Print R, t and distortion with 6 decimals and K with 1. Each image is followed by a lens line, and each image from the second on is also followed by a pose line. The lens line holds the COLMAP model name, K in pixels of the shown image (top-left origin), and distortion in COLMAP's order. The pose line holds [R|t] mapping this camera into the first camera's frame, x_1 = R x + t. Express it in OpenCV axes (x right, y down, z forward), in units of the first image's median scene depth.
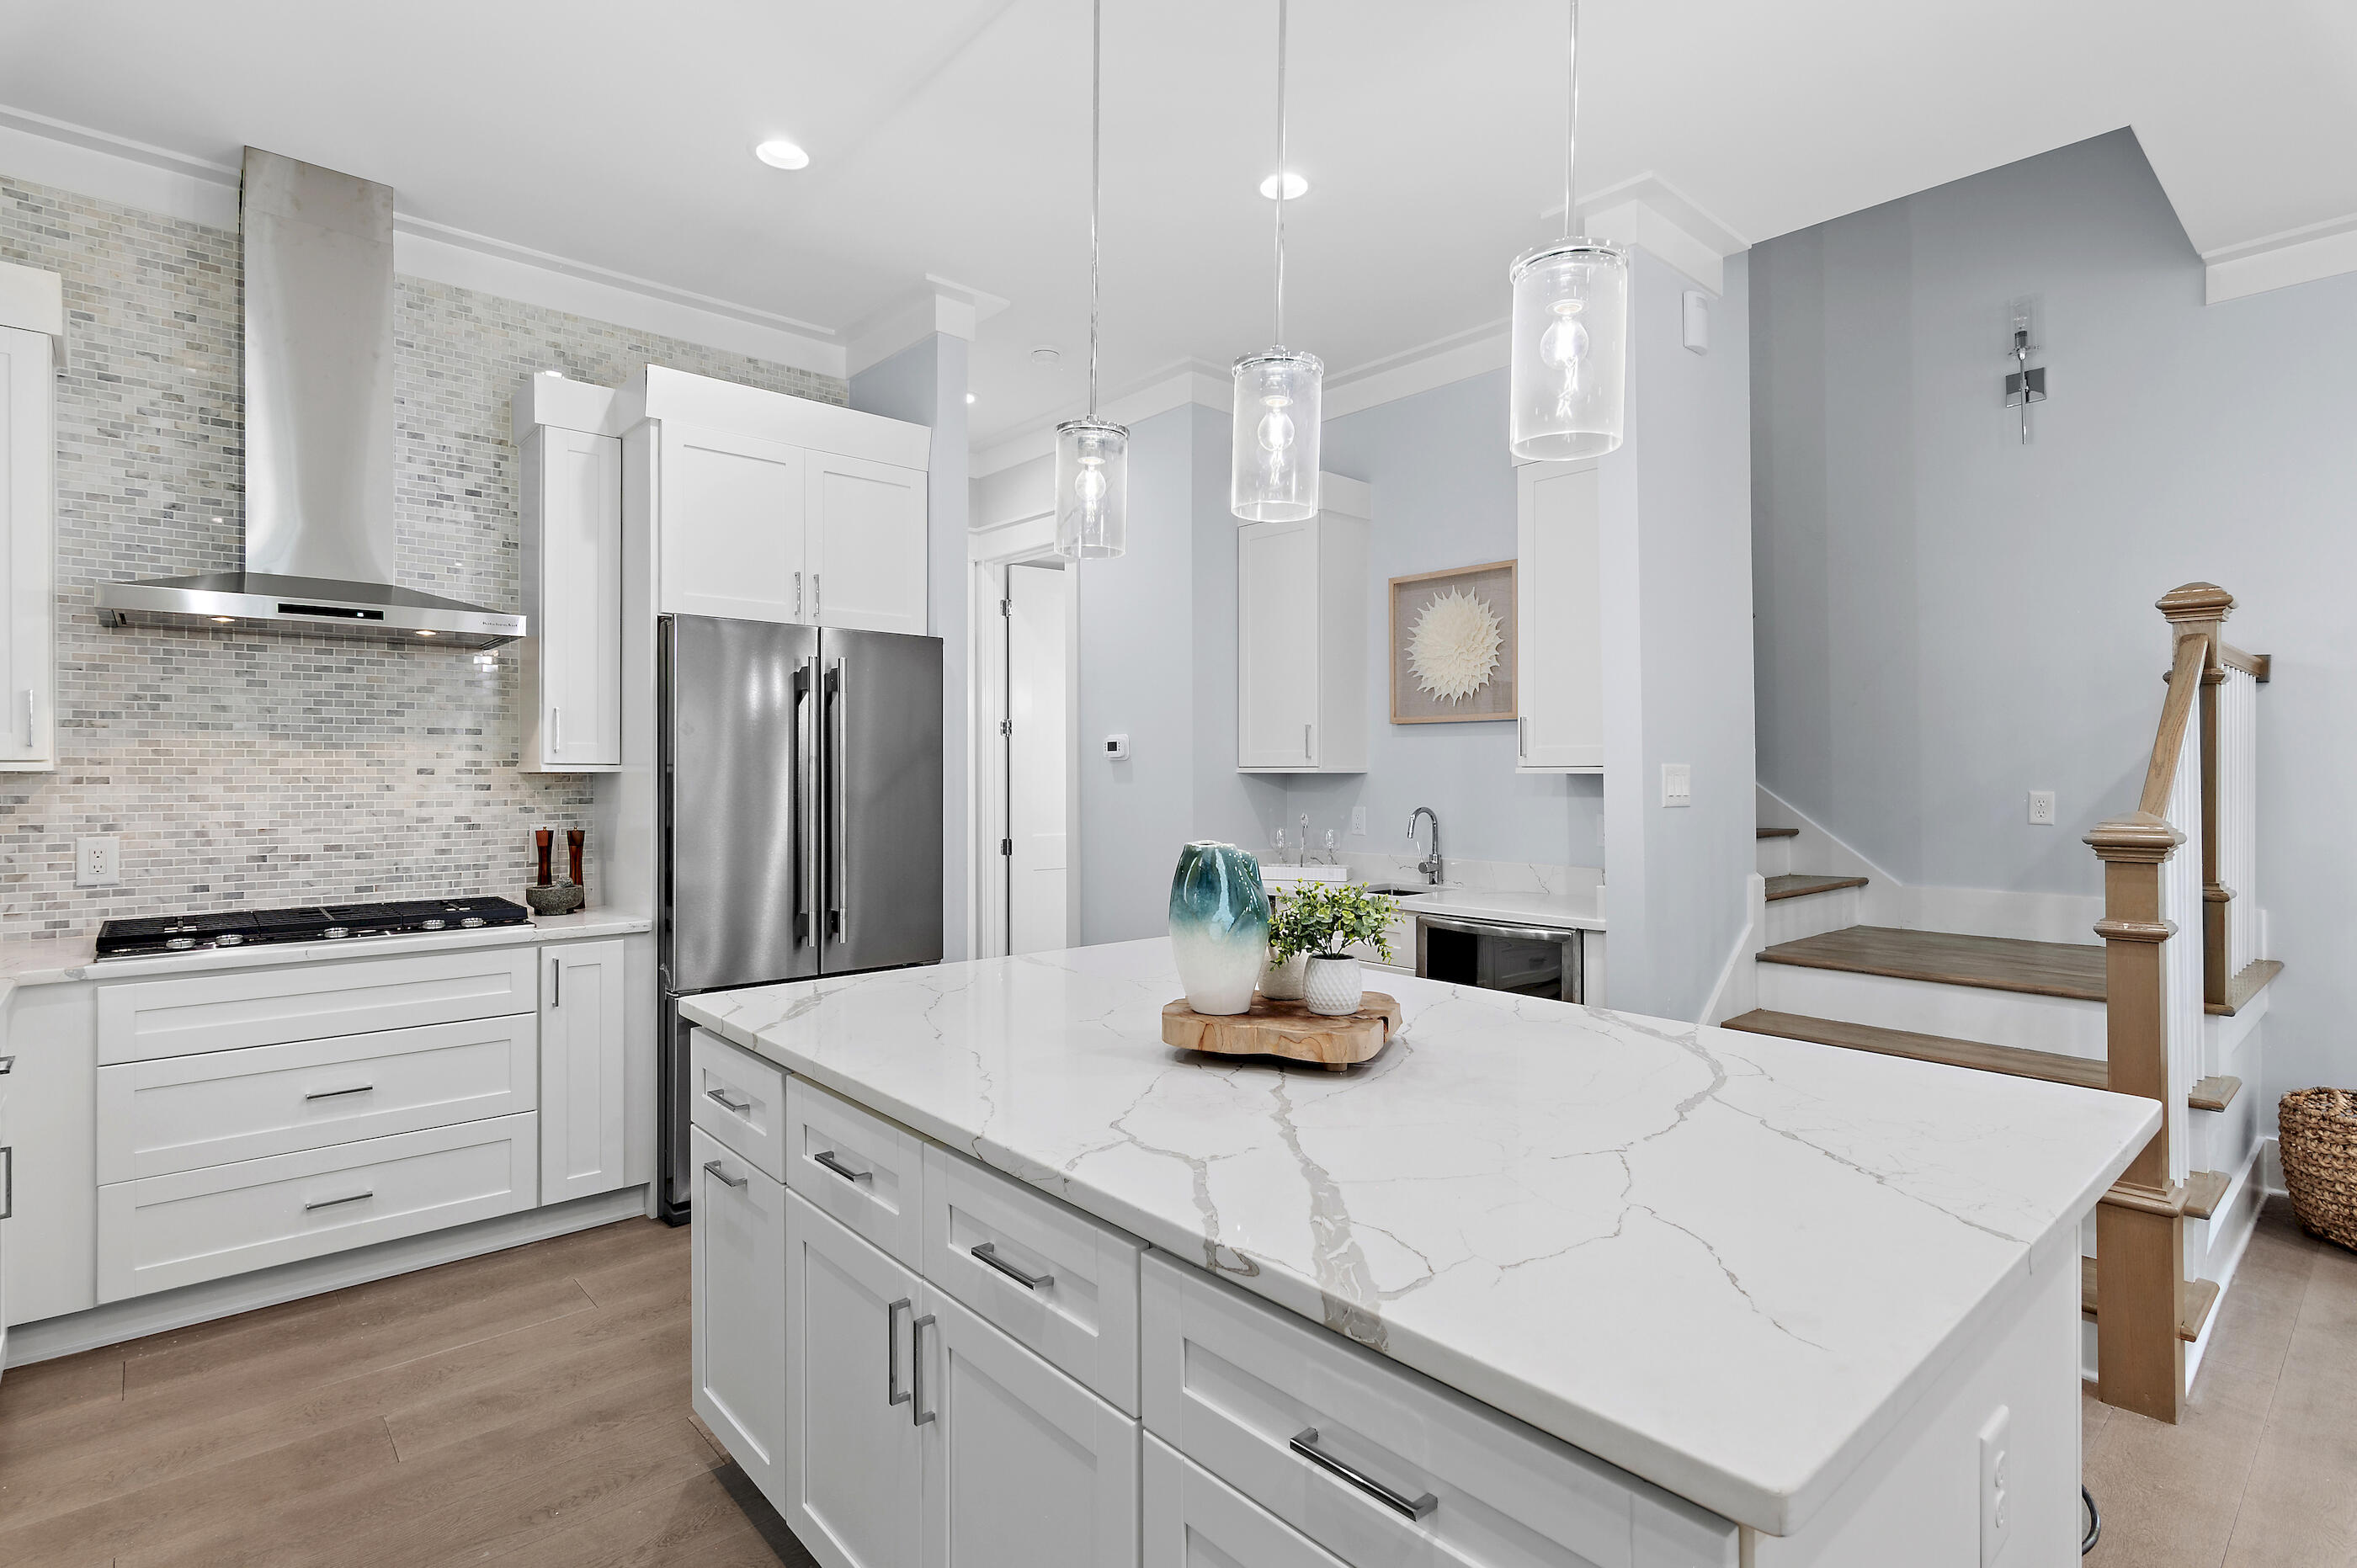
lens RADIAL K [[1155.2, 0, 1337.8], [0, 1155.2, 782.5], [0, 0, 1]] dist [0.001224, -0.002534]
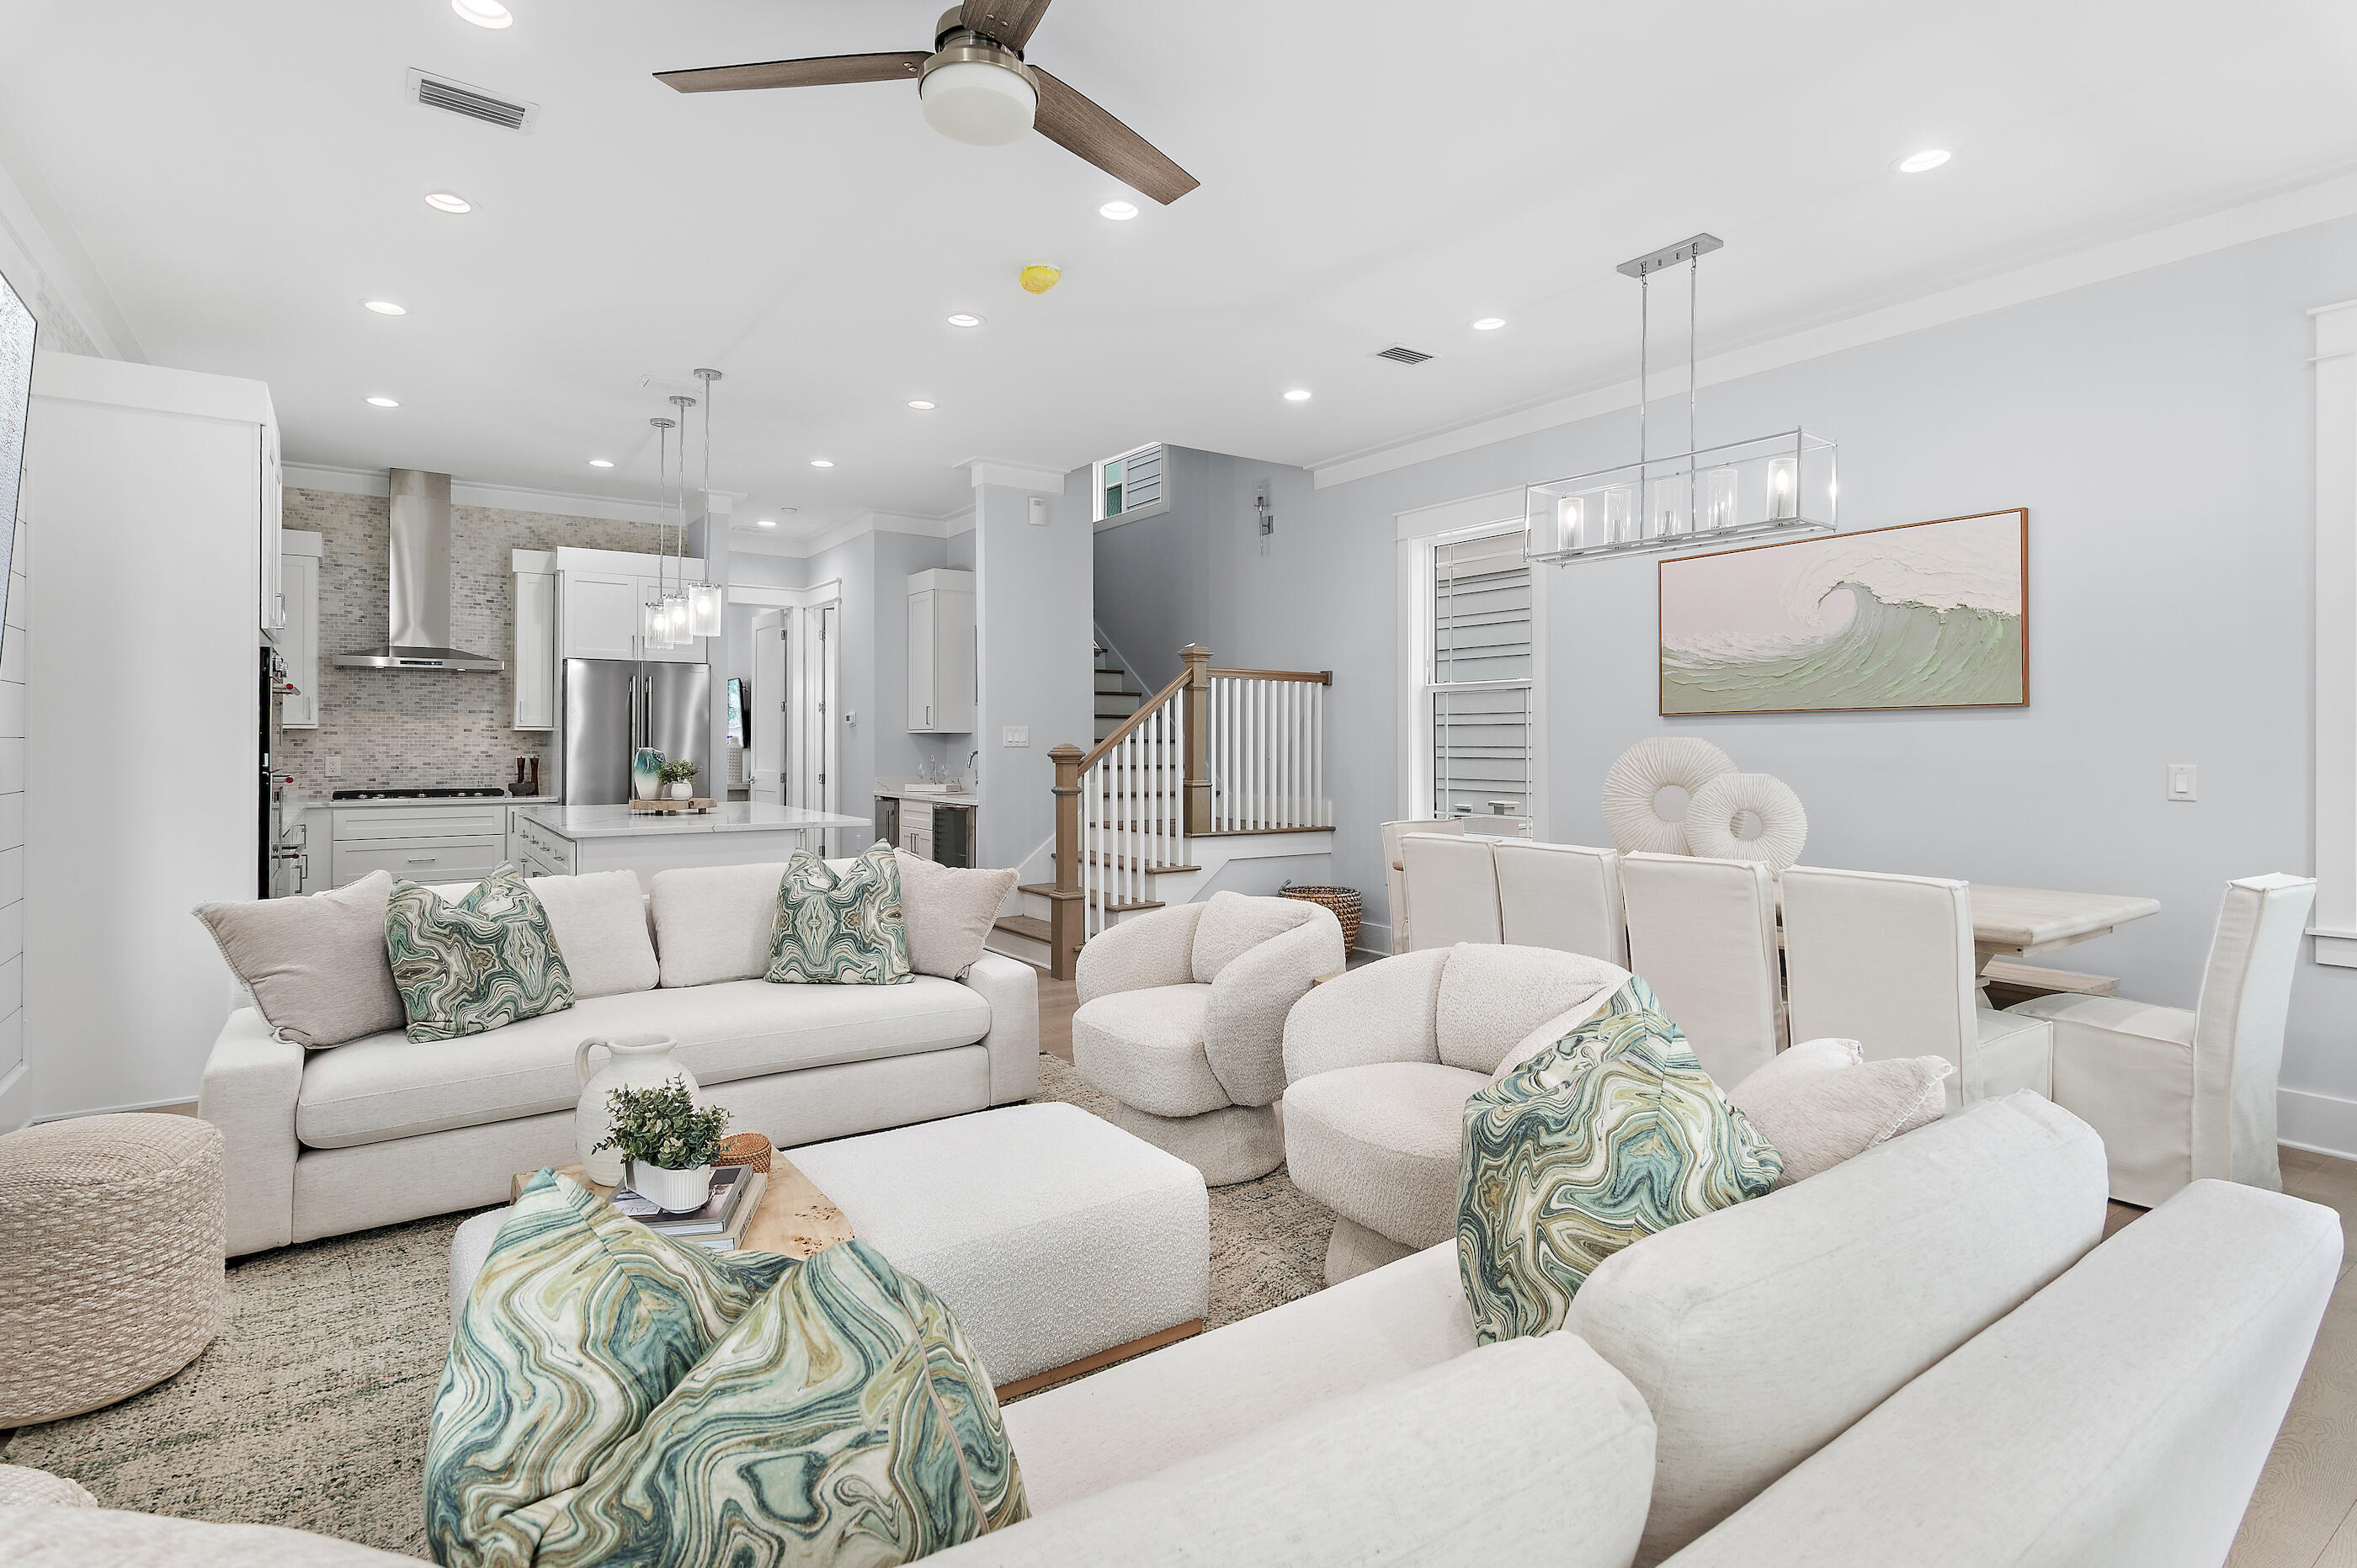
lens RADIAL K [[1155.2, 0, 1311.6], [0, 1155.2, 749.1], [0, 0, 1]] dist [0.001224, -0.002534]
pose [[0.992804, 0.002433, -0.119728, 1.097708], [-0.003156, 0.999978, -0.005854, 0.035280], [0.119711, 0.006189, 0.992789, -1.015722]]
